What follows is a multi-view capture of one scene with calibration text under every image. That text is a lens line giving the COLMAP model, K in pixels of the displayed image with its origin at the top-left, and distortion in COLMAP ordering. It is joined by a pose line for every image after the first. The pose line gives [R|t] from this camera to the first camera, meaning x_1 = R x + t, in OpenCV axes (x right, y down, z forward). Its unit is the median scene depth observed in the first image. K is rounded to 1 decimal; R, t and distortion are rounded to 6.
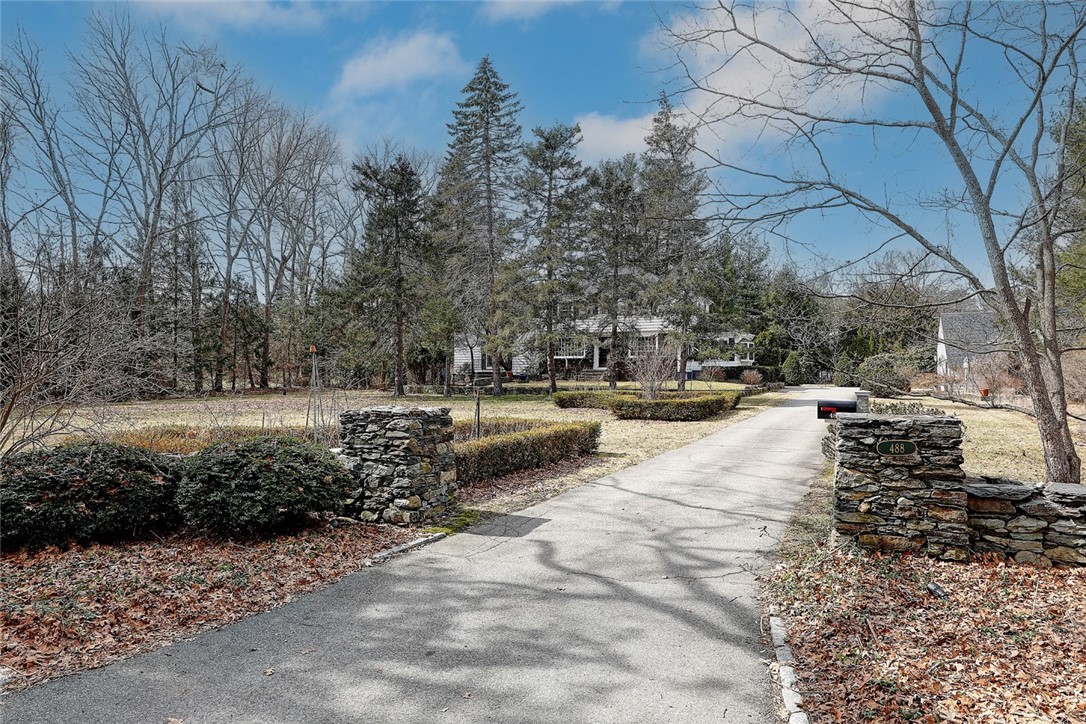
lens RADIAL K [[707.8, 0, 546.4], [0, 707.8, 365.8], [0, 0, 1]] dist [0.000187, 0.001252]
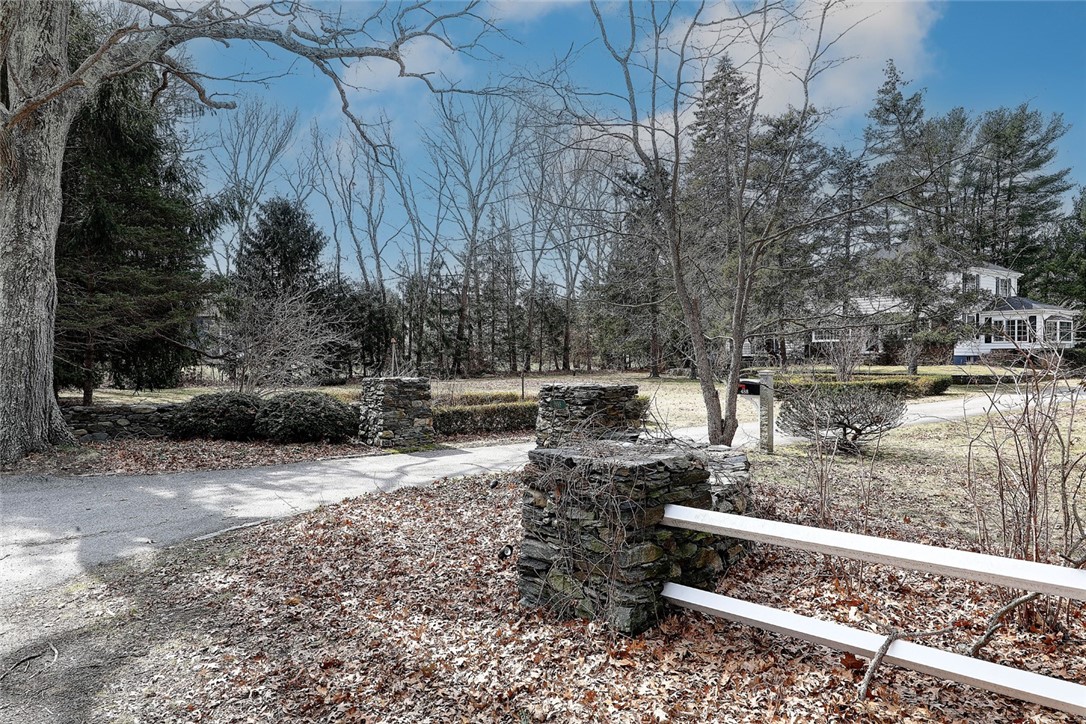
lens RADIAL K [[707.8, 0, 543.9], [0, 707.8, 359.5], [0, 0, 1]] dist [0.000187, 0.001252]
pose [[0.874454, 0.001019, -0.485108, 0.695337], [0.005403, 0.999915, 0.011840, 0.001372], [0.485079, -0.012975, 0.874374, -0.191329]]
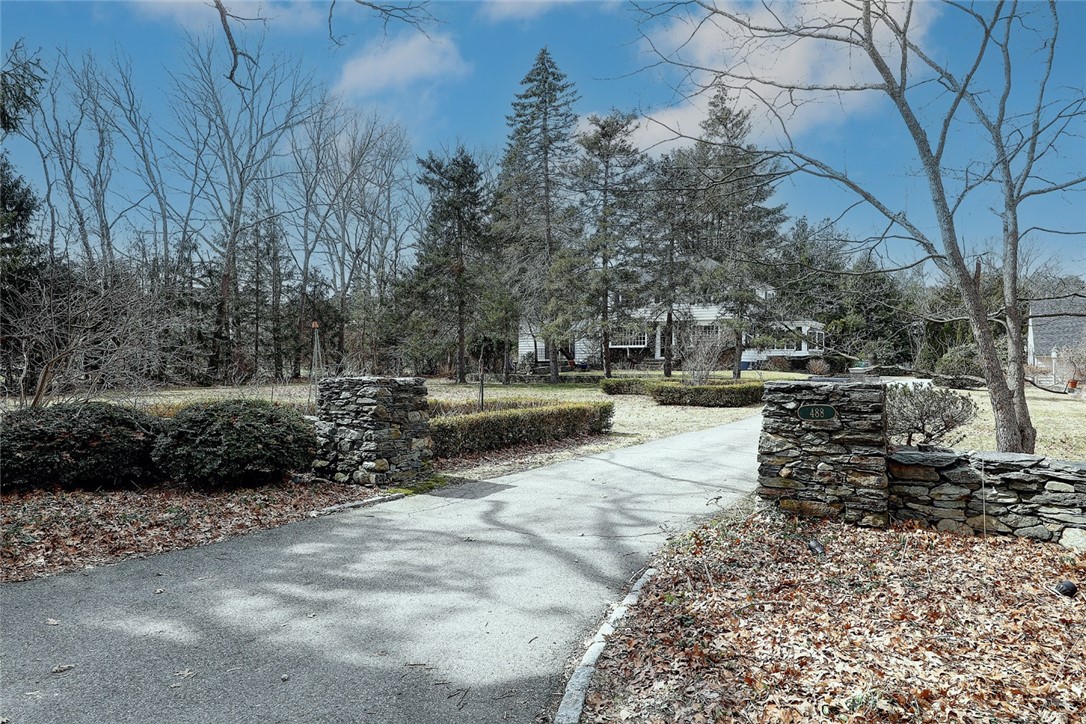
lens RADIAL K [[707.8, 0, 547.4], [0, 707.8, 362.5], [0, 0, 1]] dist [0.000187, 0.001252]
pose [[0.993352, 0.004983, -0.115005, 0.135922], [-0.004370, 0.999975, 0.005582, 0.024546], [0.115030, -0.005042, 0.993349, -0.015412]]
